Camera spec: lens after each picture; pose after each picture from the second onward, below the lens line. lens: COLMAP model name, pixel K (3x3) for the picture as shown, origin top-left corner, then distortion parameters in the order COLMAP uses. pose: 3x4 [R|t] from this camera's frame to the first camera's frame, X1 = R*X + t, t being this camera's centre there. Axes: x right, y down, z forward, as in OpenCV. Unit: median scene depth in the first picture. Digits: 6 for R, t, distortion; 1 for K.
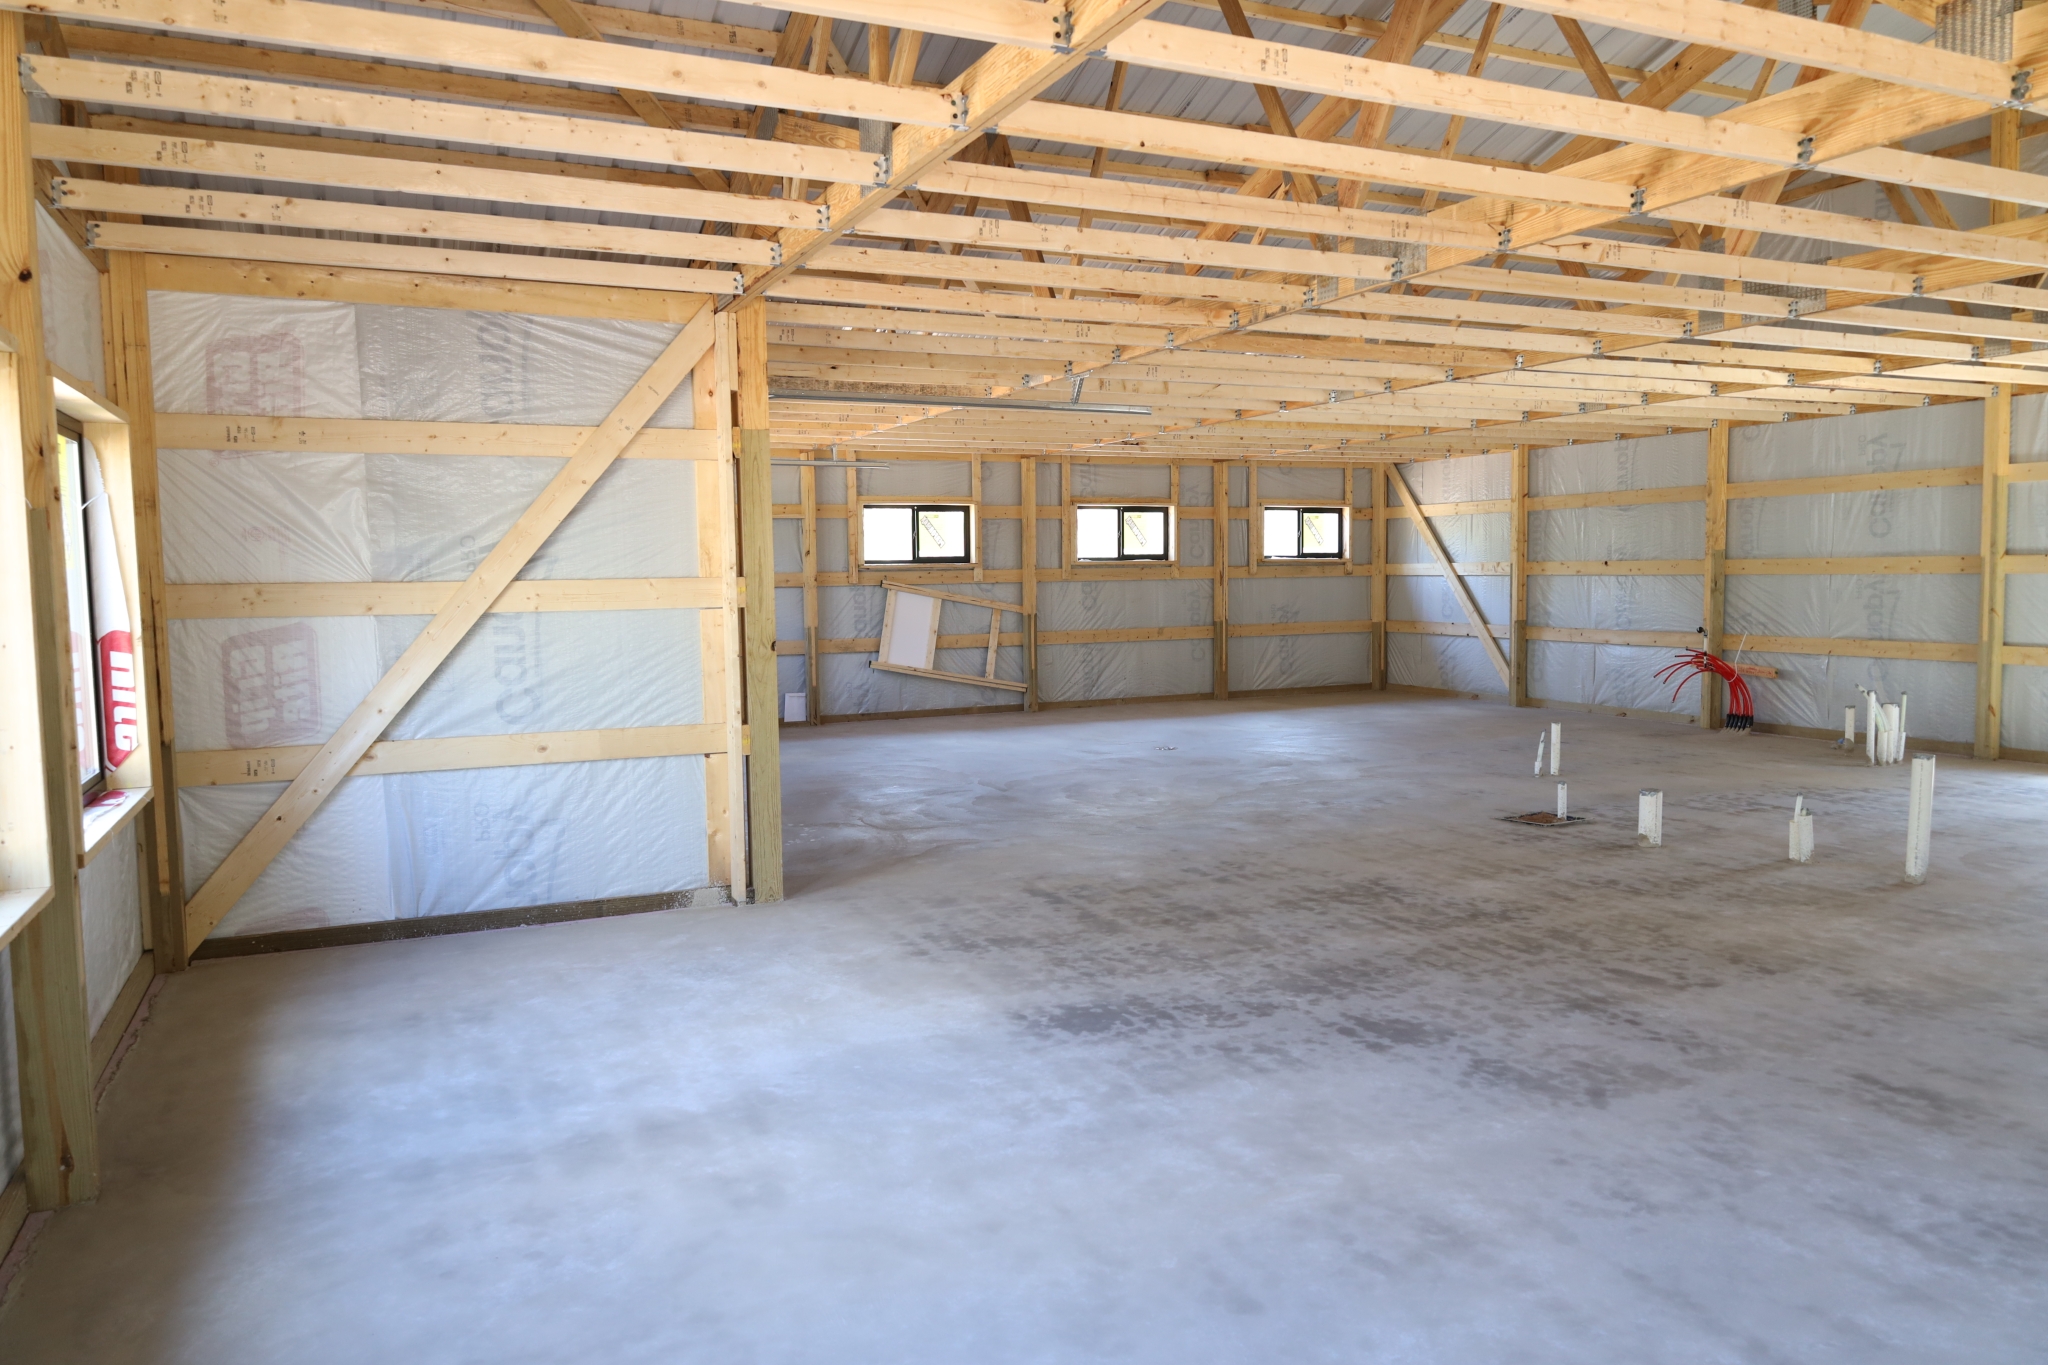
lens RADIAL K [[1404.7, 0, 1025.0], [0, 1404.7, 689.3], [0, 0, 1]] dist [-0.011523, 0.005819]
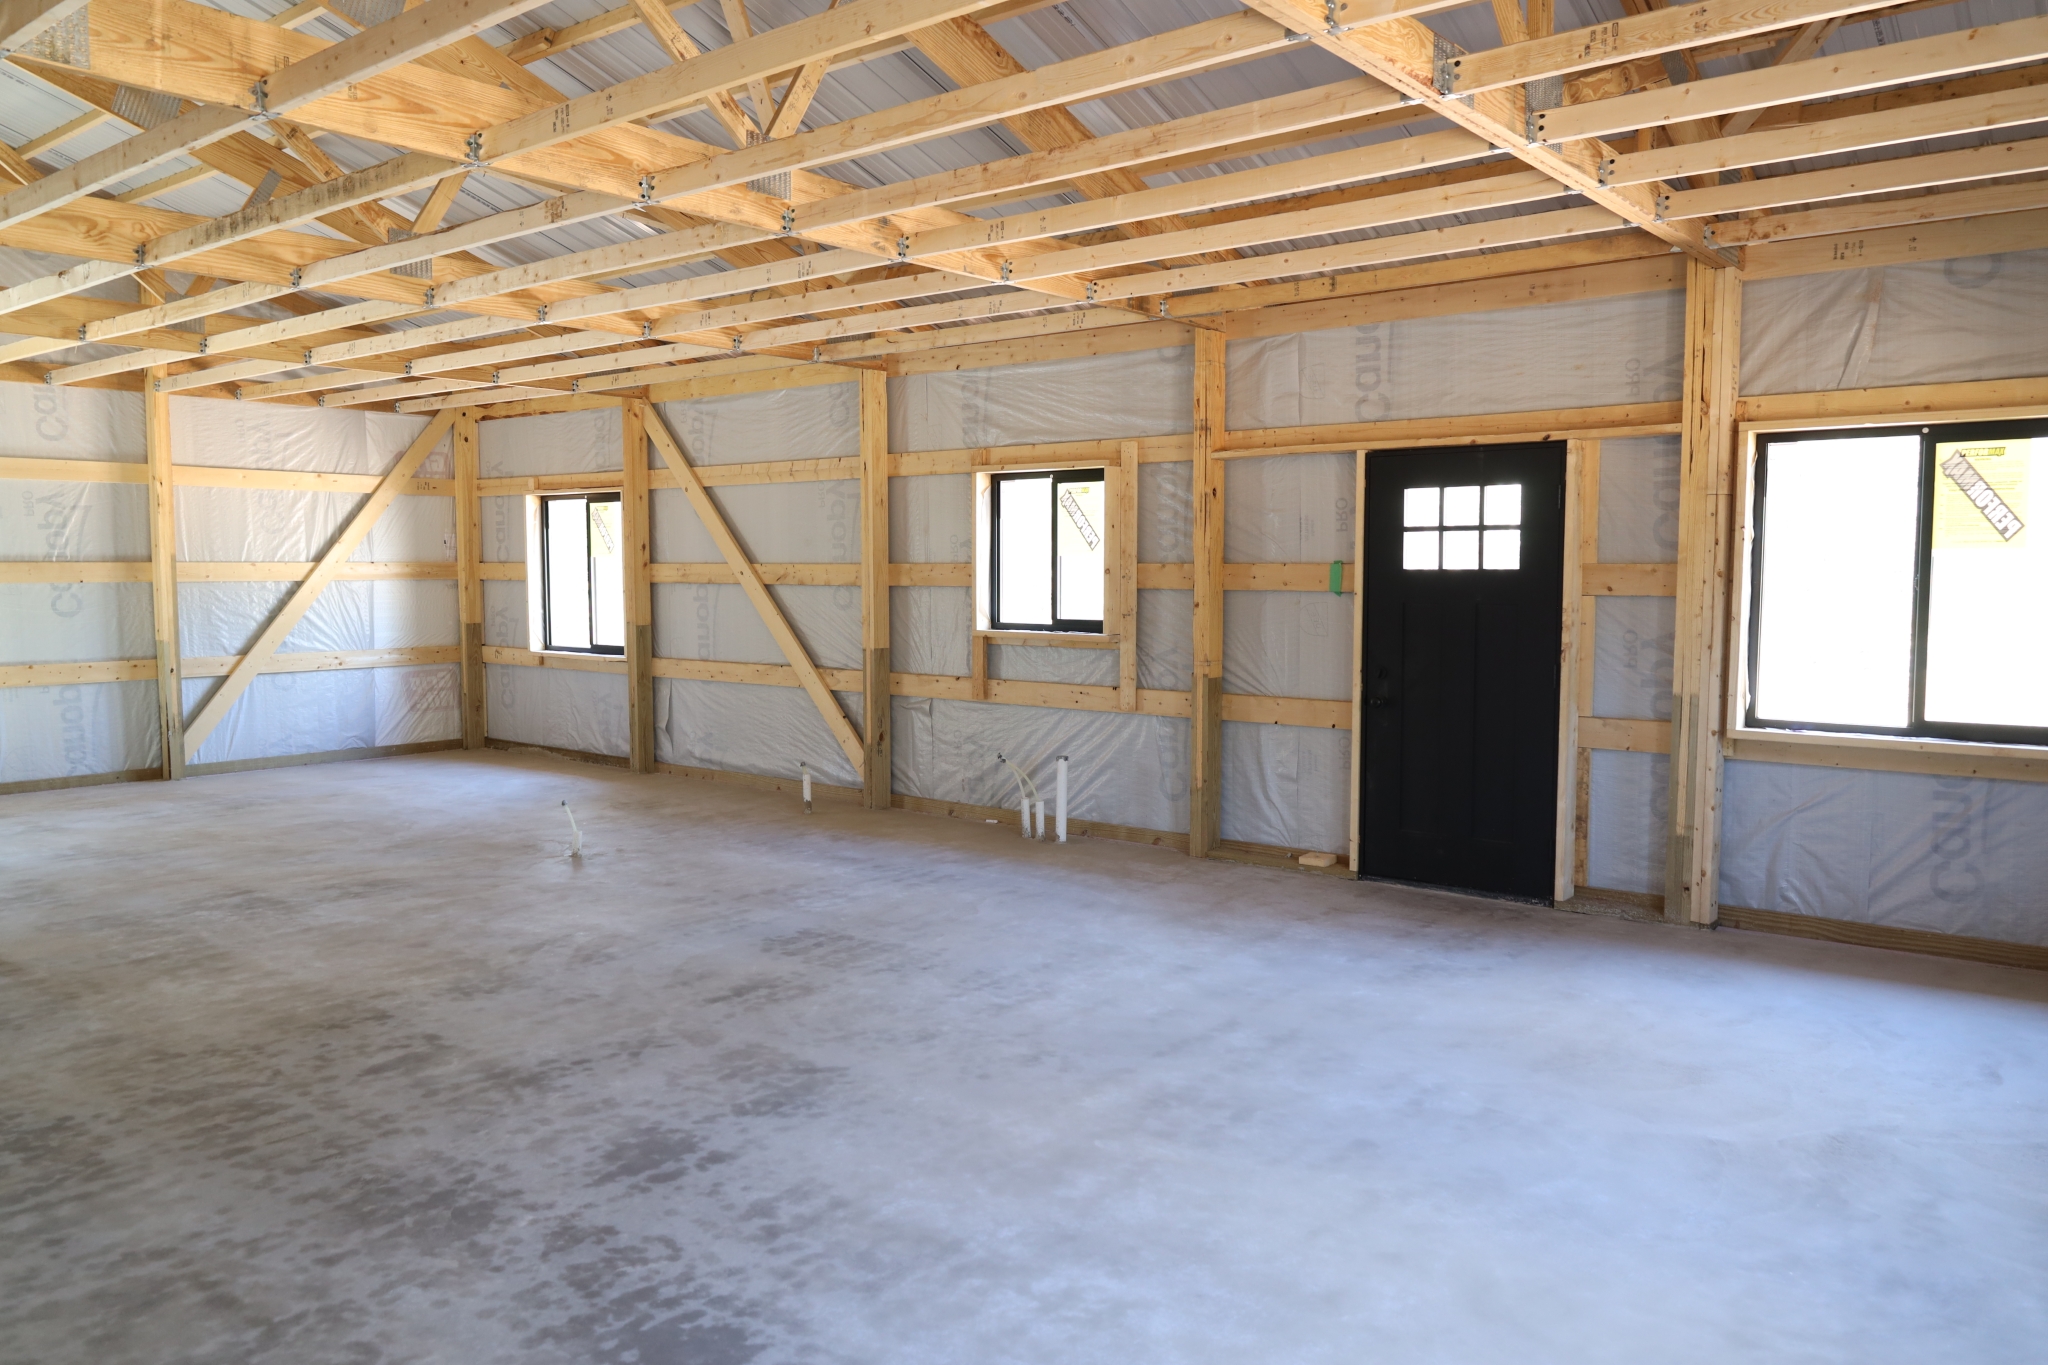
lens RADIAL K [[1473.2, 0, 1026.1], [0, 1473.2, 684.5], [0, 0, 1]] dist [-0.001312, -0.002111]
pose [[-0.442130, -0.061157, 0.894863, -0.503313], [0.082509, 0.990670, 0.108470, -0.082421], [-0.893148, 0.121792, -0.432959, 1.033235]]
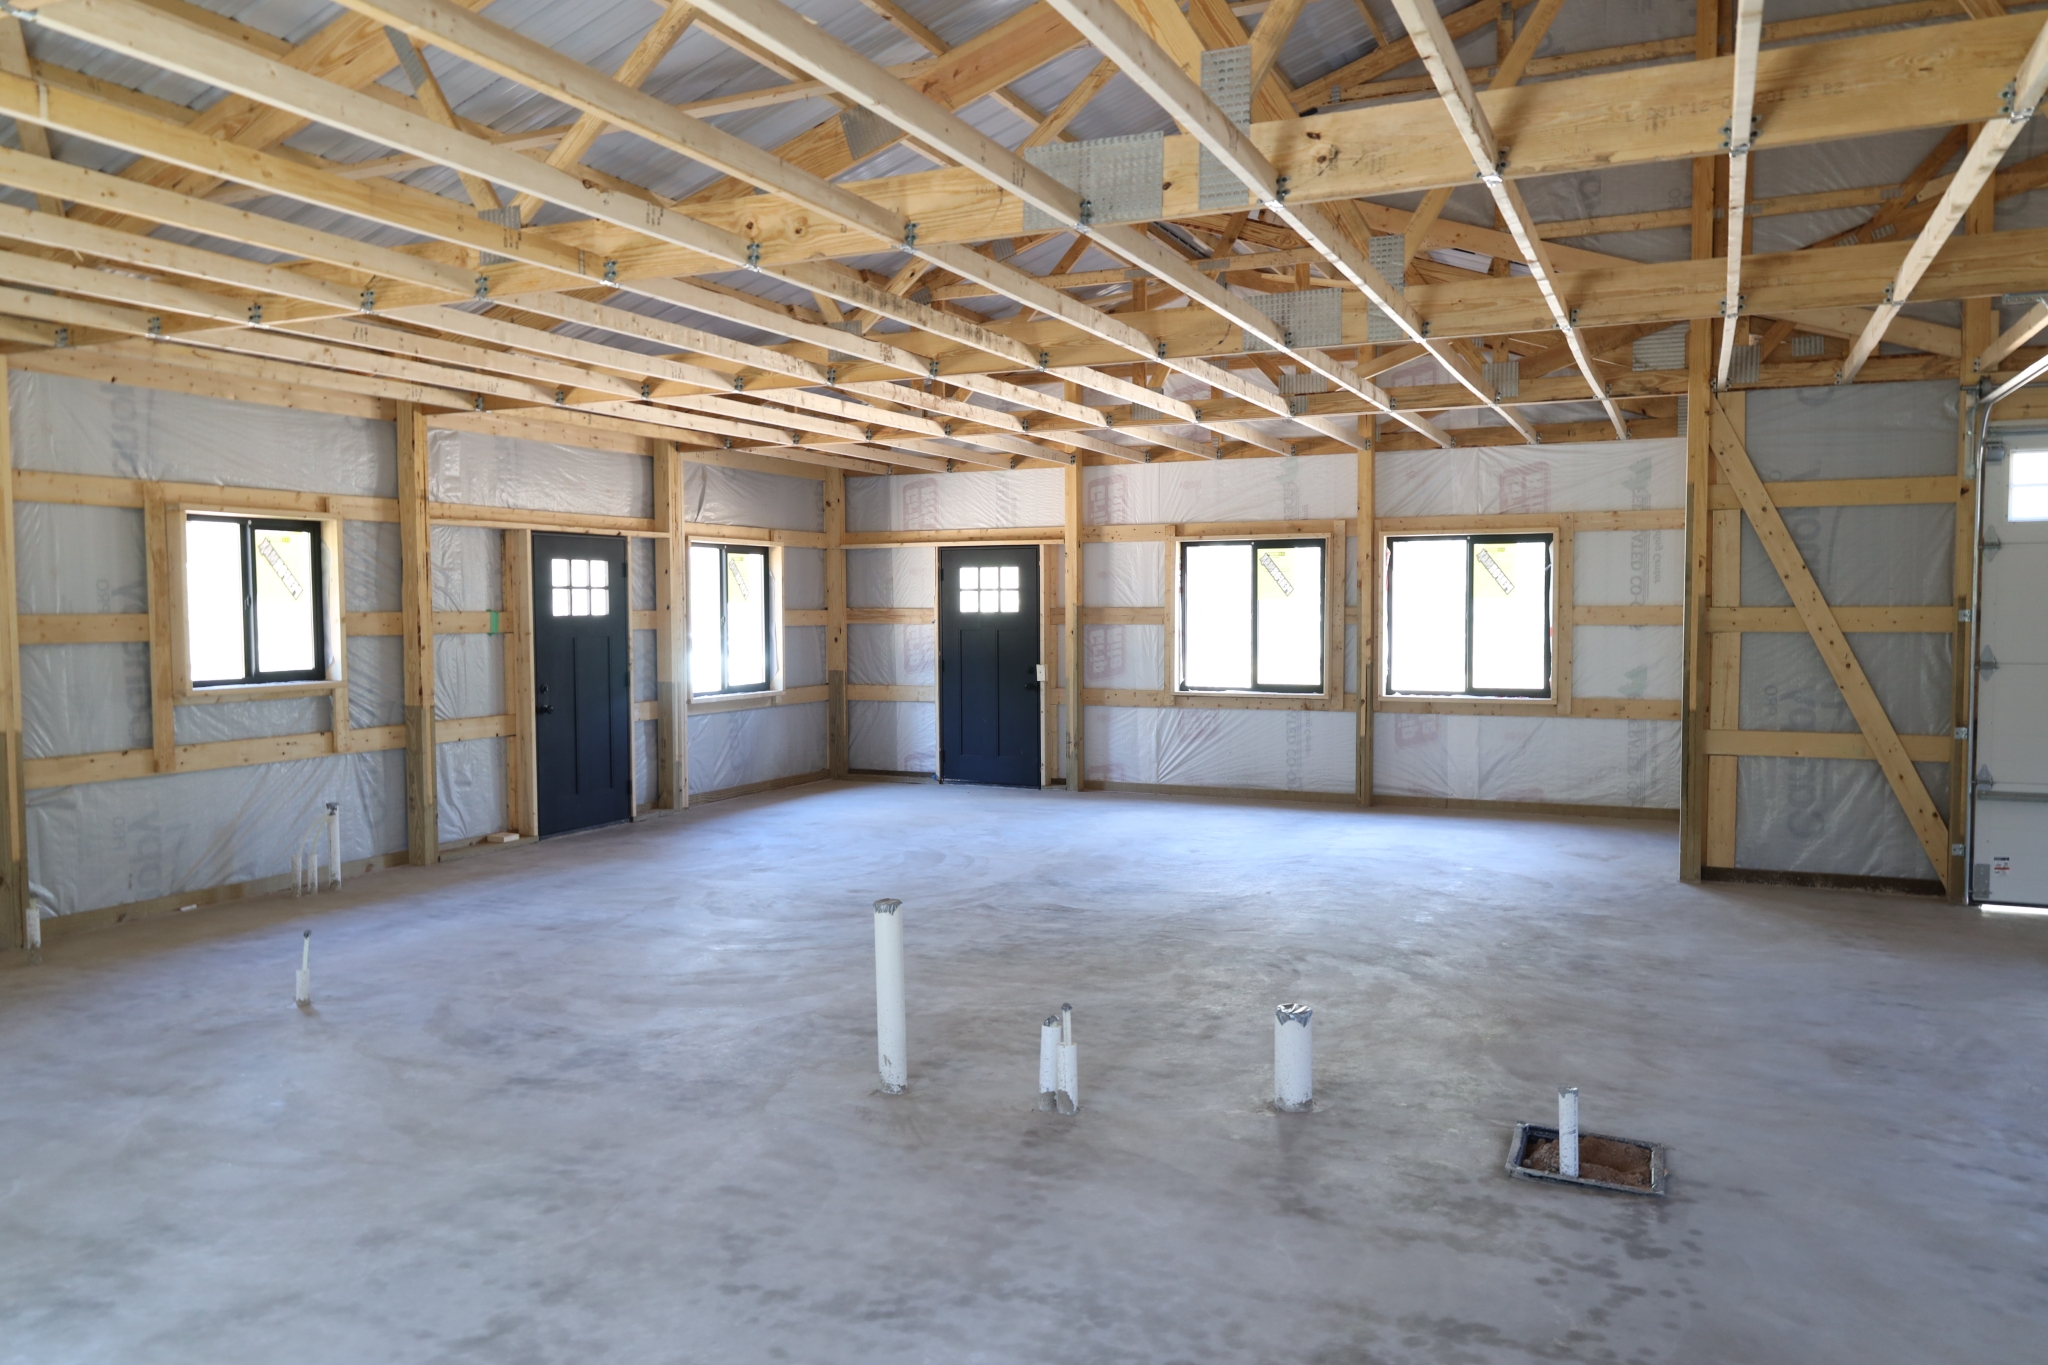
lens RADIAL K [[1473.2, 0, 1028.4], [0, 1473.2, 679.5], [0, 0, 1]] dist [-0.001312, -0.002111]
pose [[-0.761120, 0.048993, -0.646758, 1.318980], [-0.039905, 0.991717, 0.122085, -0.188598], [0.647383, 0.118730, -0.752860, 1.987031]]
